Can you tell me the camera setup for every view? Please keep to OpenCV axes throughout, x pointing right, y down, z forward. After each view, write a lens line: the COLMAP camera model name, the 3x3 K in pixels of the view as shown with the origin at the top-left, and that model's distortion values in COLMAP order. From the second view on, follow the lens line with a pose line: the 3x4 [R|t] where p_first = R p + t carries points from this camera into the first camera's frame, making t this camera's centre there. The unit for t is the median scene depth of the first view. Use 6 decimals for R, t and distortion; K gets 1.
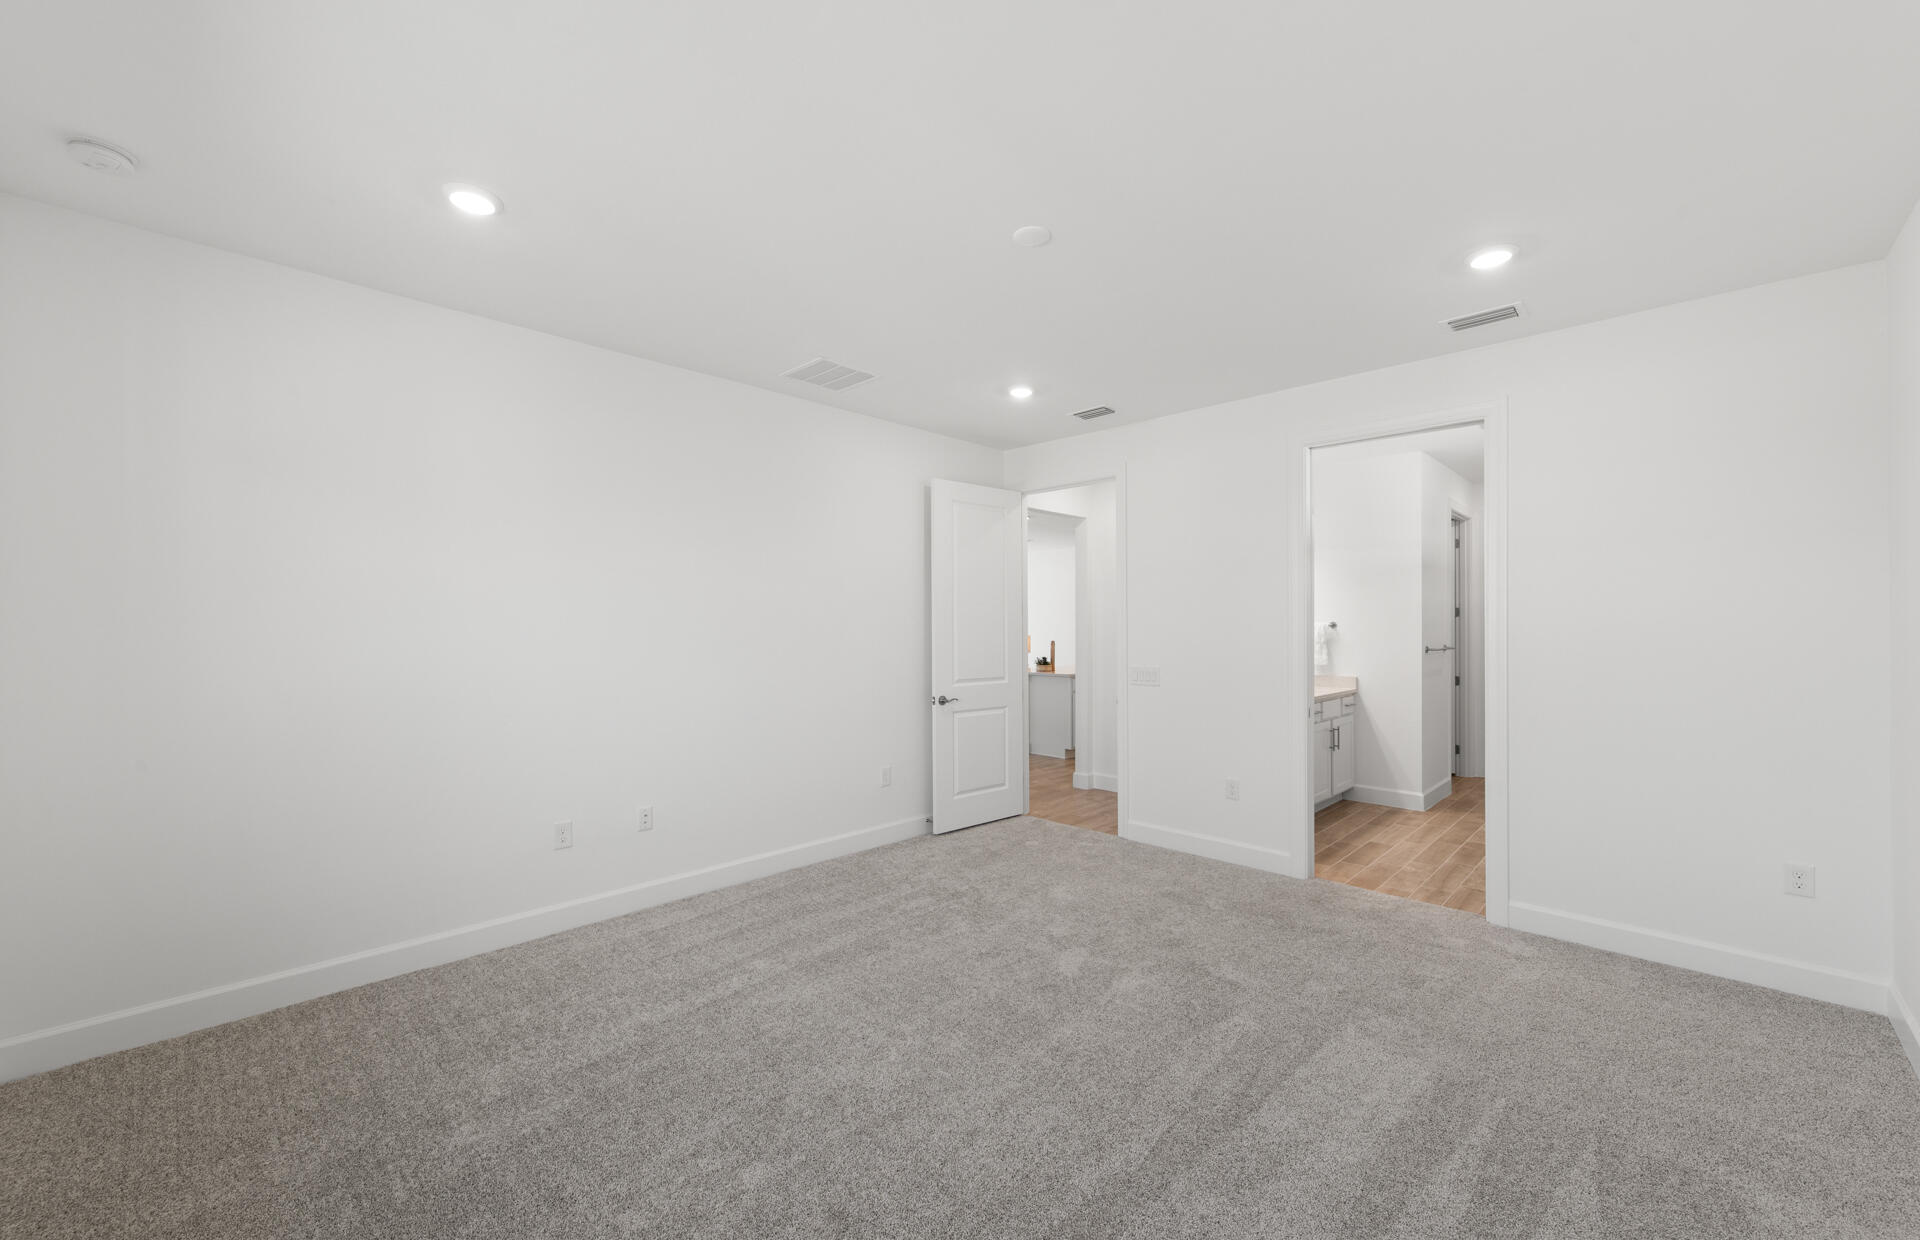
lens RADIAL K [[751.4, 0, 951.6], [0, 751.4, 631.3], [0, 0, 1]] dist [0.002502, 0.000154]
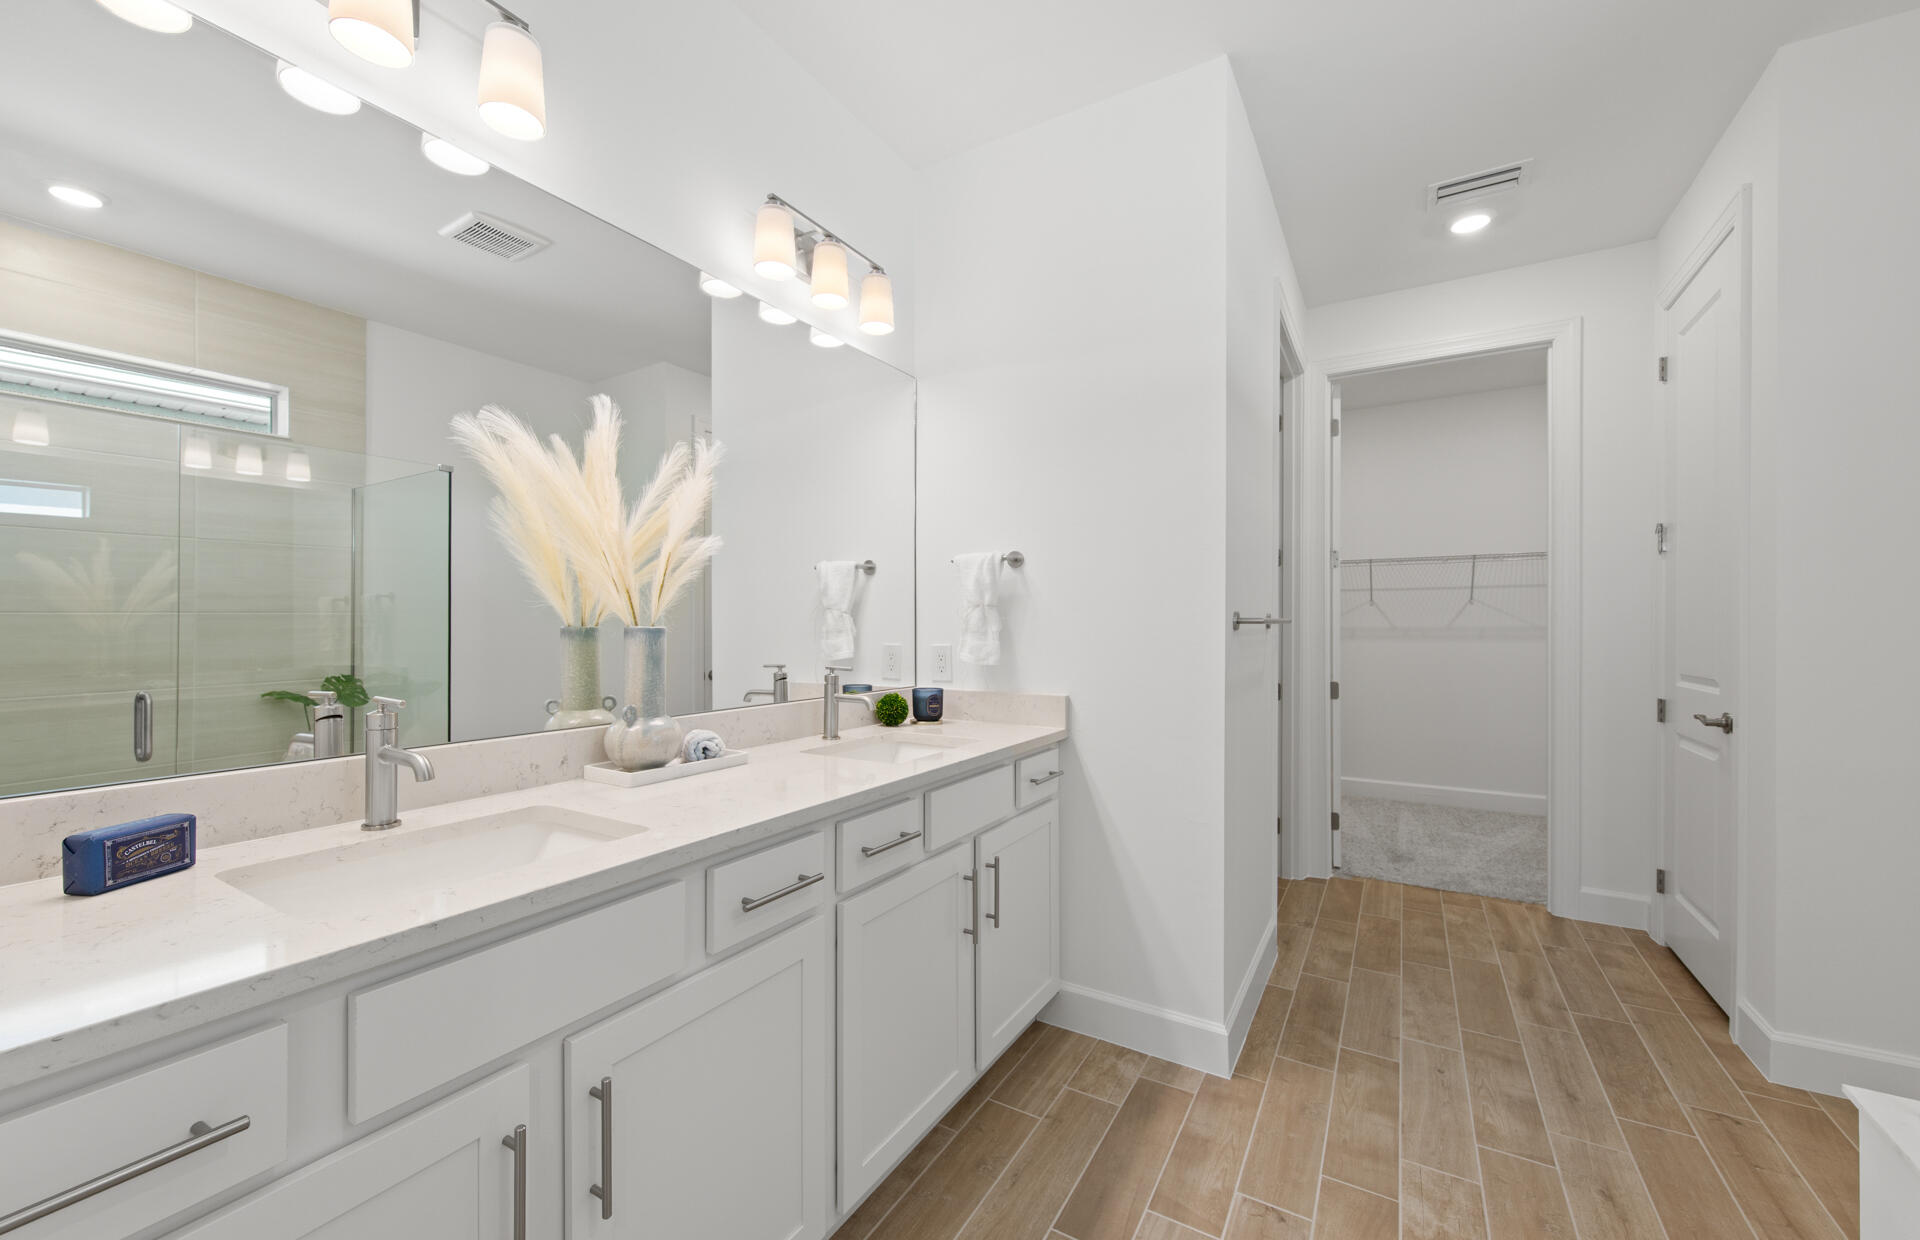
lens RADIAL K [[751.4, 0, 964.7], [0, 751.4, 617.6], [0, 0, 1]] dist [0.002502, 0.000154]
pose [[0.976284, -0.003362, 0.216465, 0.409809], [0.002314, 0.999984, 0.005093, 0.019697], [-0.216479, -0.004471, 0.976277, 0.650414]]
